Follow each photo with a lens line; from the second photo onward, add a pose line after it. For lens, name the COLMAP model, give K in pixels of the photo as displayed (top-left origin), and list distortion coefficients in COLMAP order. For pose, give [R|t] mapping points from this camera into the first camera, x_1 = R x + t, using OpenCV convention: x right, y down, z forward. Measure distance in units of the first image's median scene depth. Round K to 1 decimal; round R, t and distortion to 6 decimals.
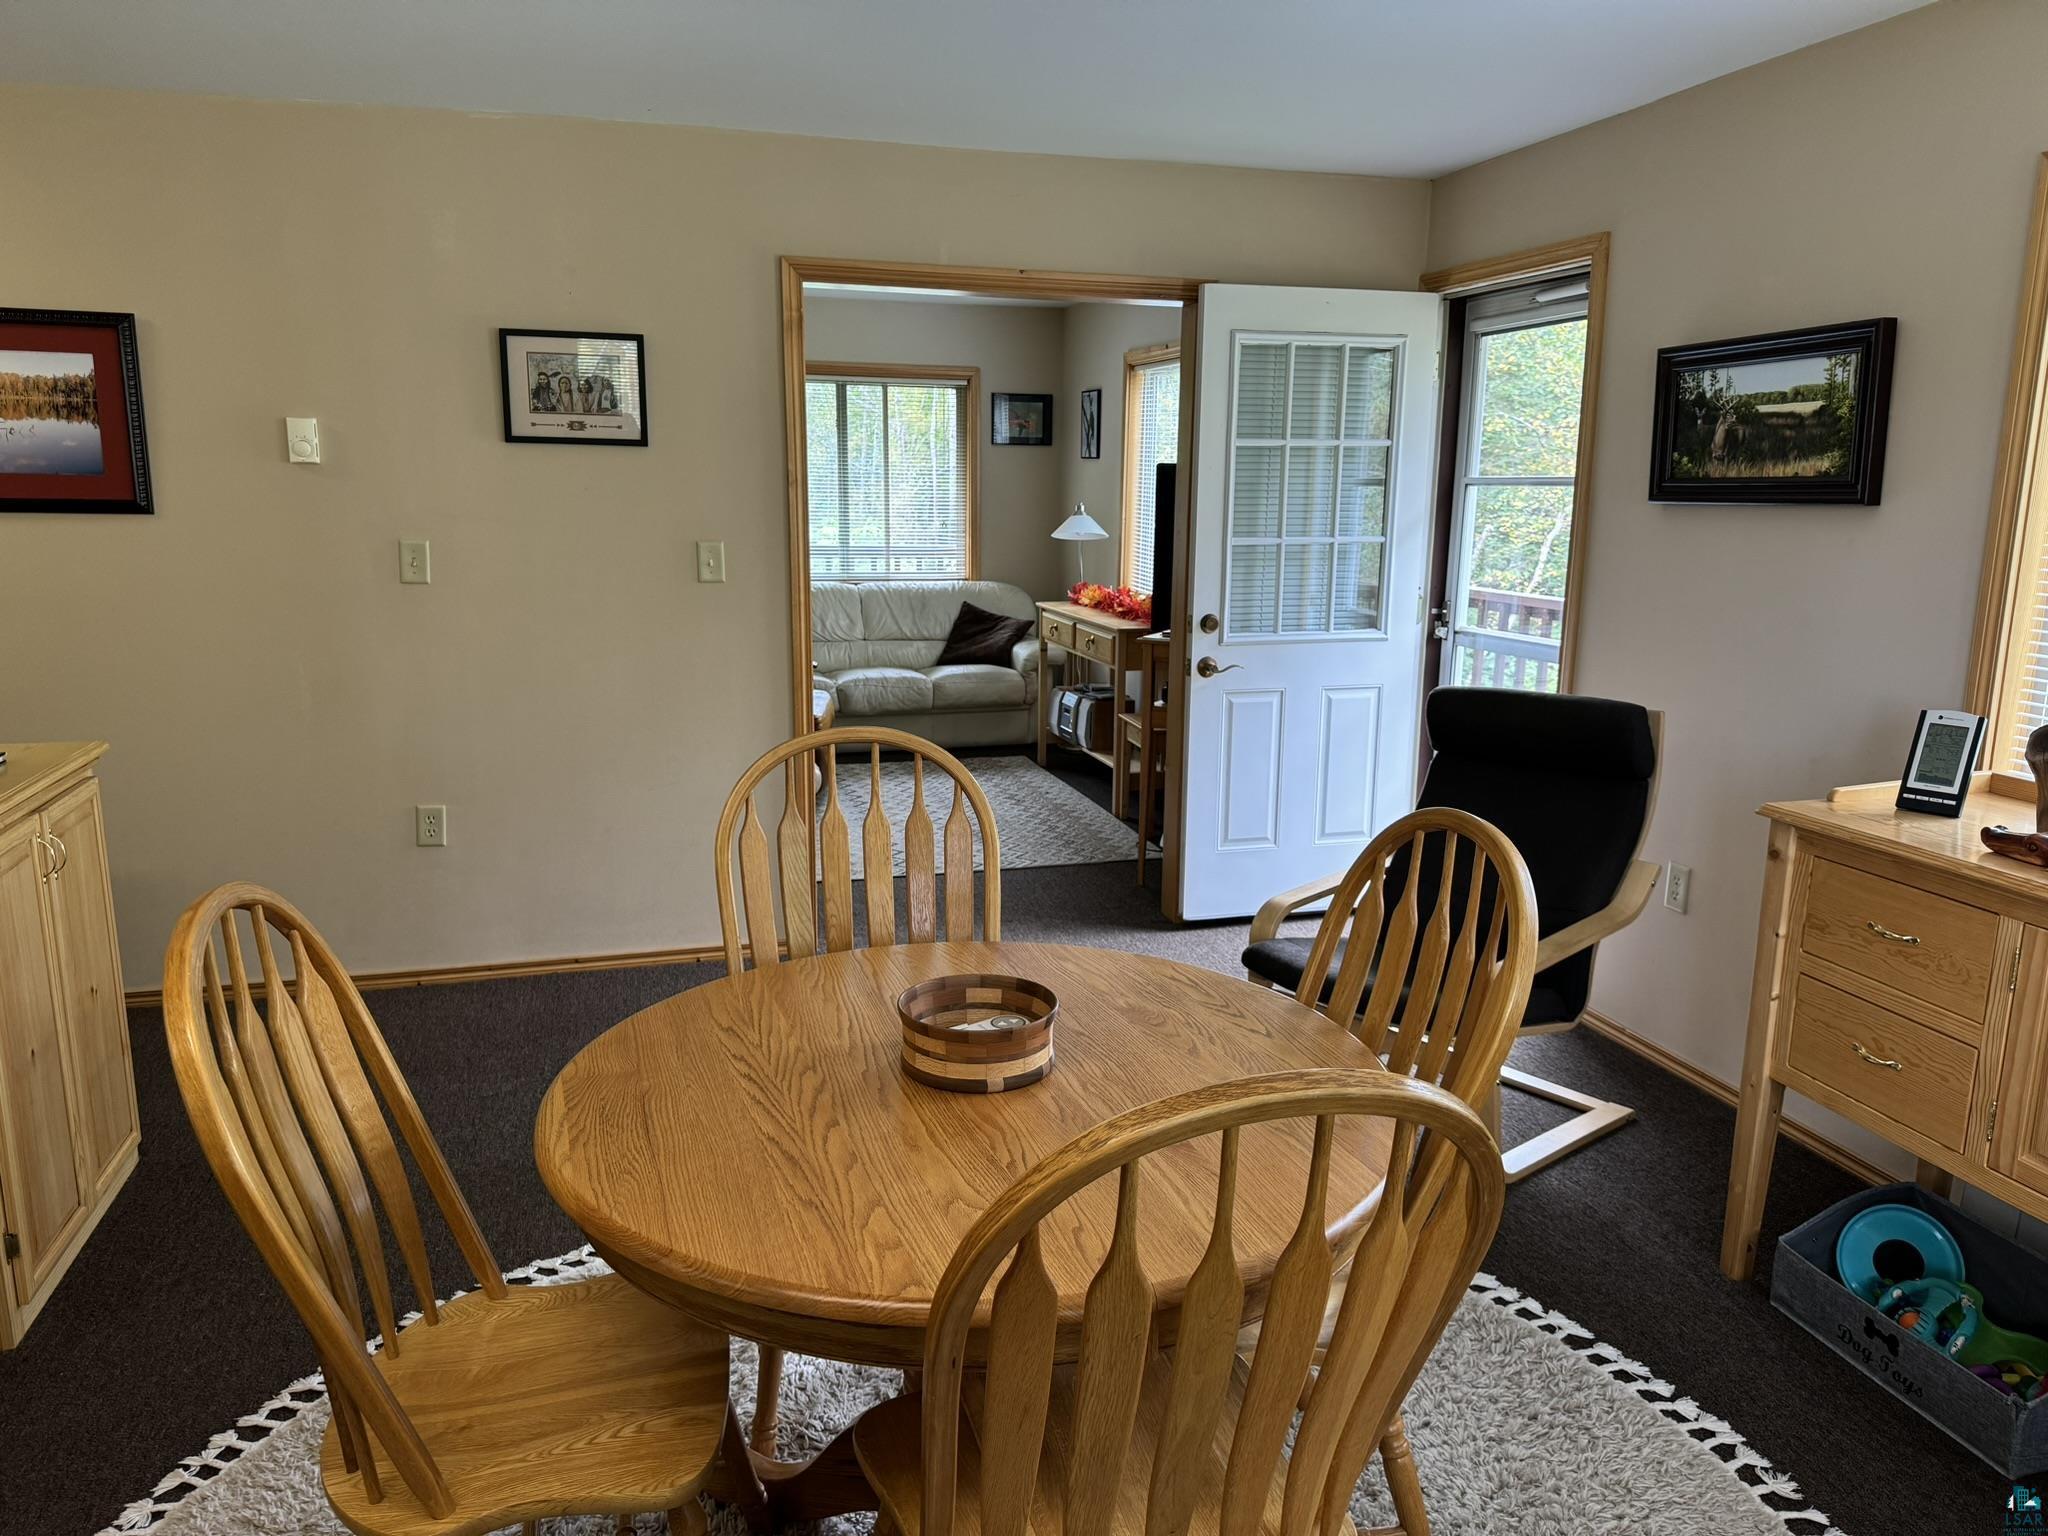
lens RADIAL K [[1431.0, 0, 1034.1], [0, 1431.0, 785.4], [0, 0, 1]] dist [0.026757, -0.035987]
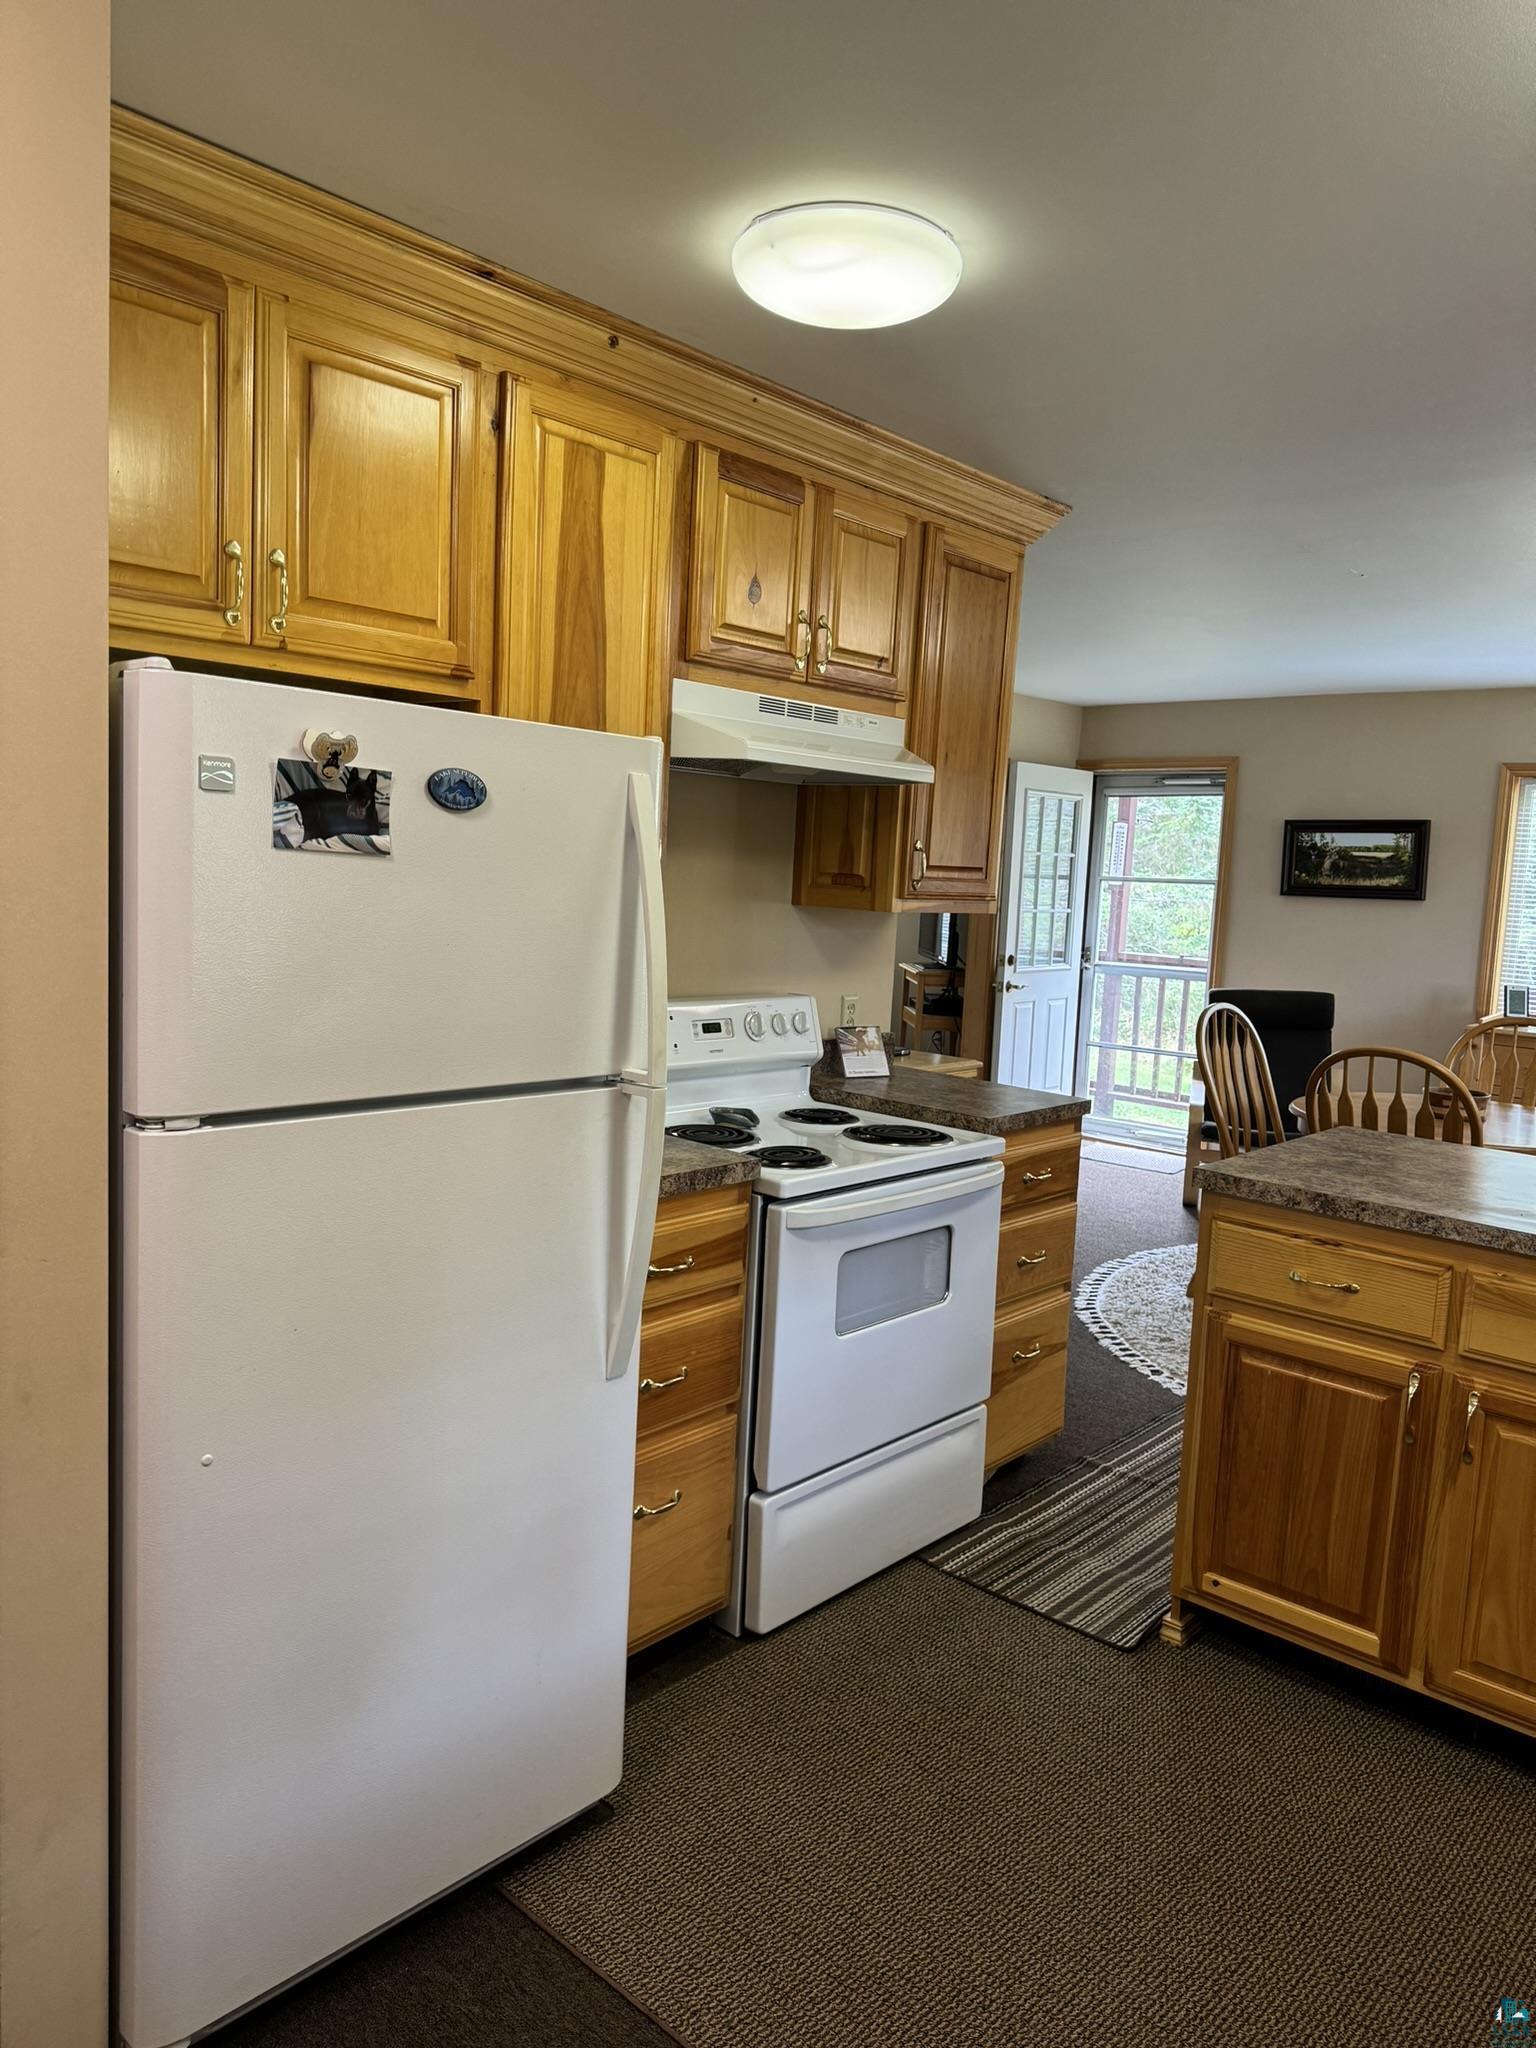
lens RADIAL K [[1431.0, 0, 771.4], [0, 1431.0, 1037.3], [0, 0, 1]] dist [0.026757, -0.035987]
pose [[0.834662, -0.036277, 0.549566, -1.070524], [0.078676, 0.995448, -0.053780, 0.043289], [-0.545113, 0.088126, 0.833718, -0.217842]]
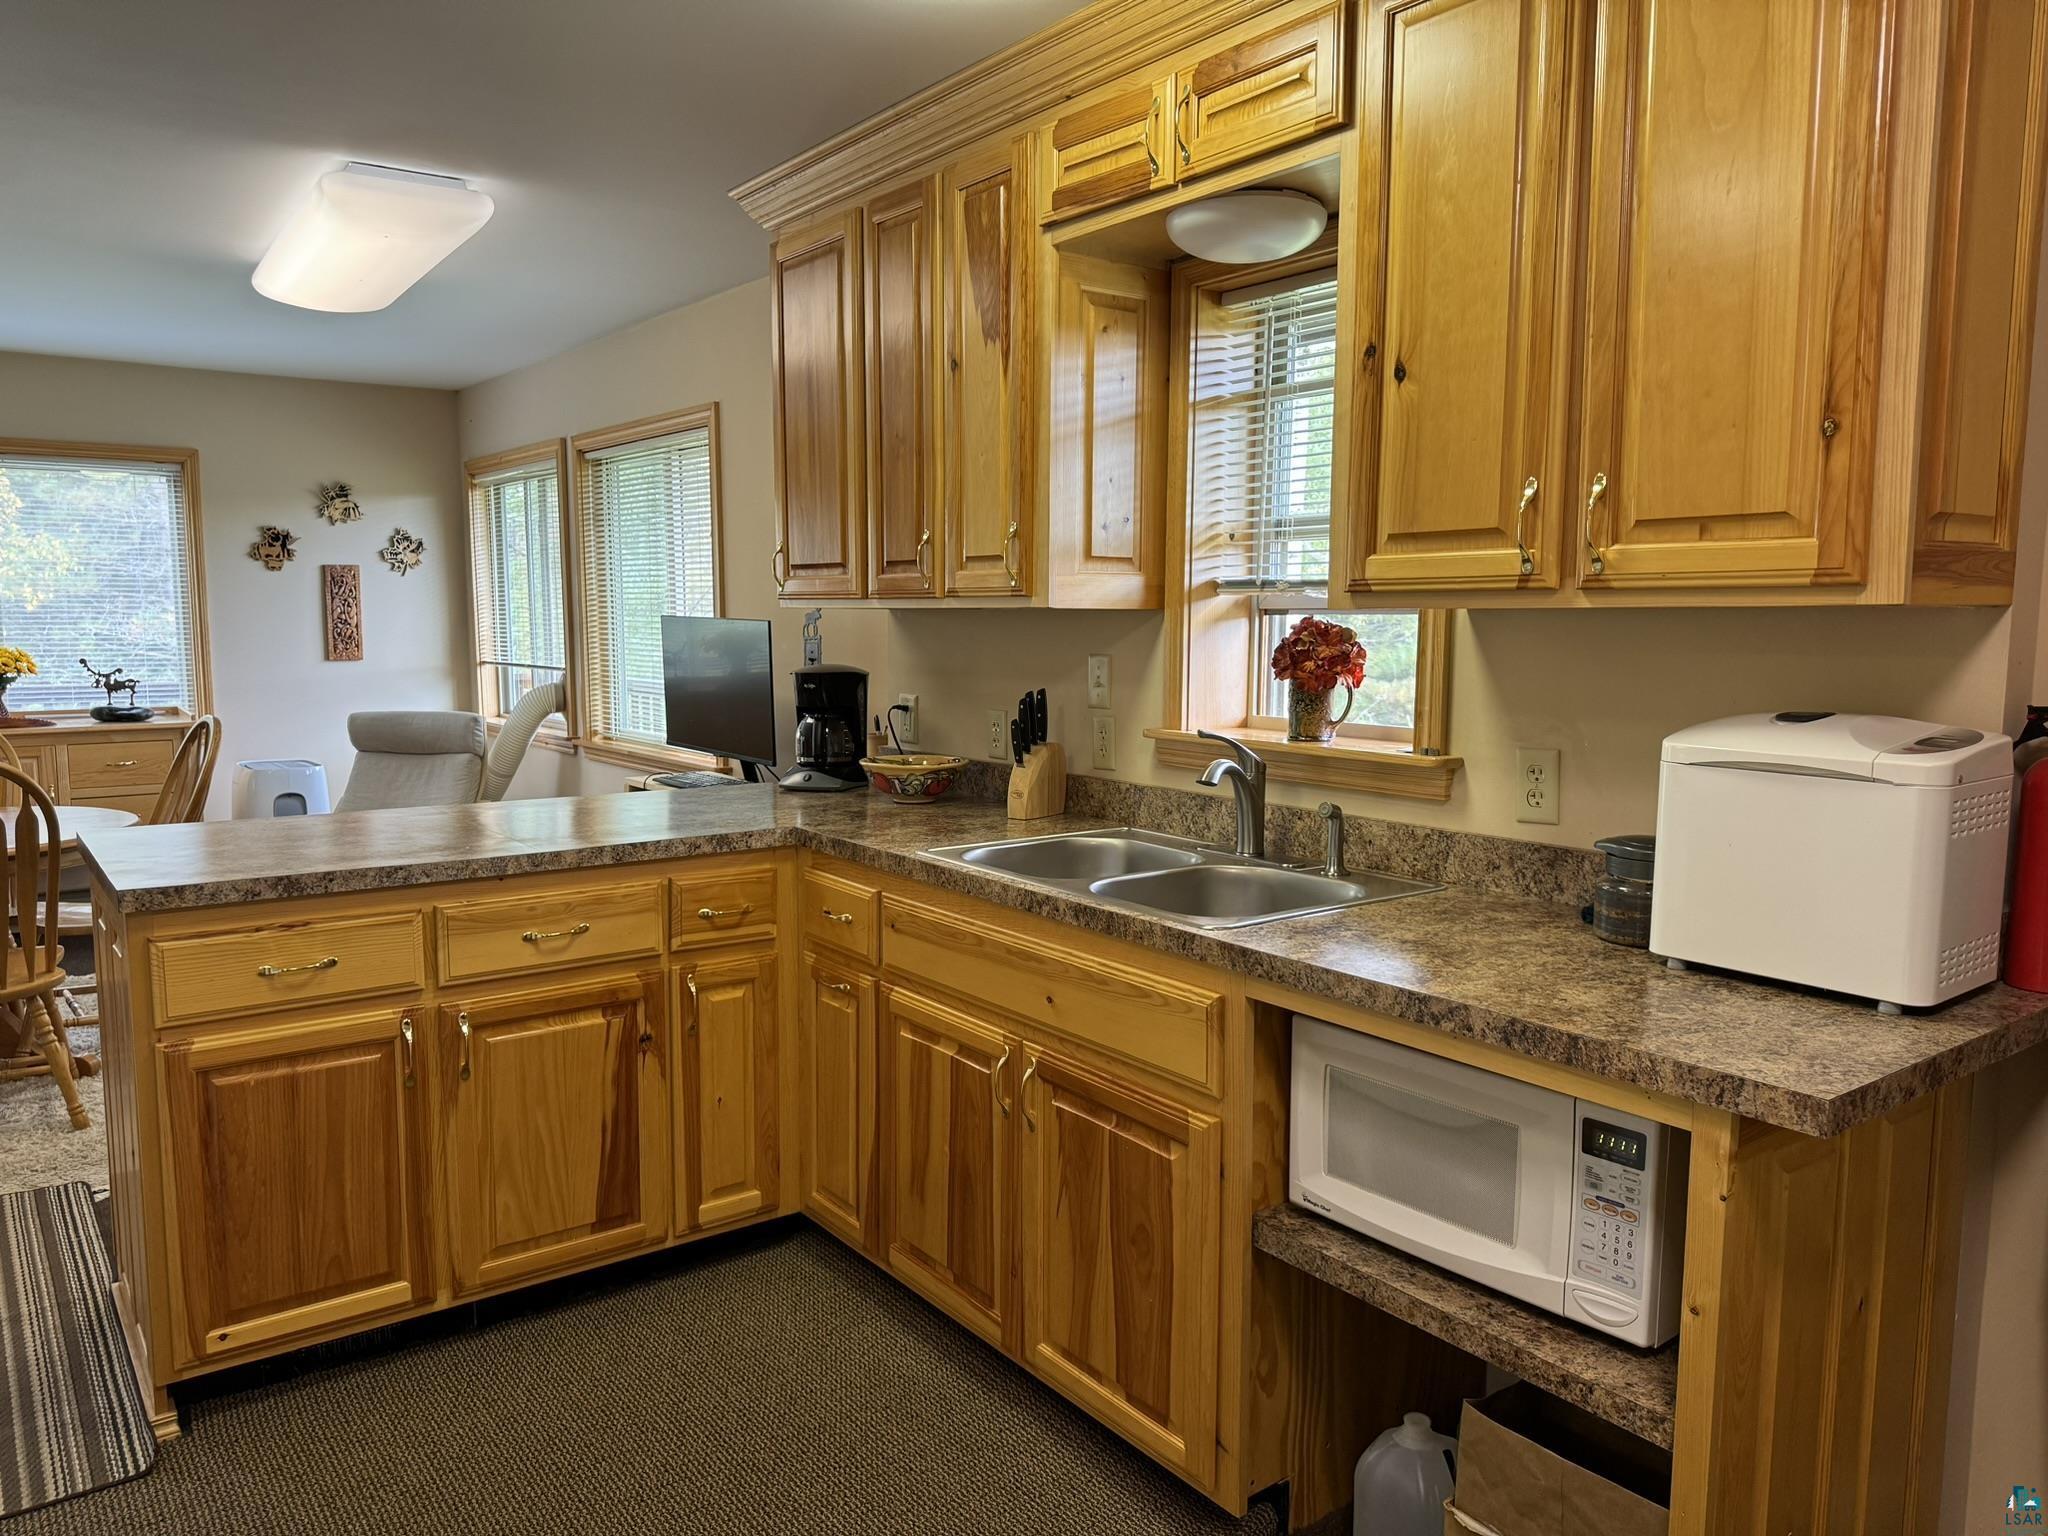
lens RADIAL K [[1431.0, 0, 969.7], [0, 1431.0, 785.9], [0, 0, 1]] dist [0.026757, -0.035987]
pose [[-0.355800, -0.122712, 0.926471, -1.174944], [0.188833, 0.961455, 0.199865, -0.004403], [-0.915286, 0.246061, -0.318914, 0.096879]]
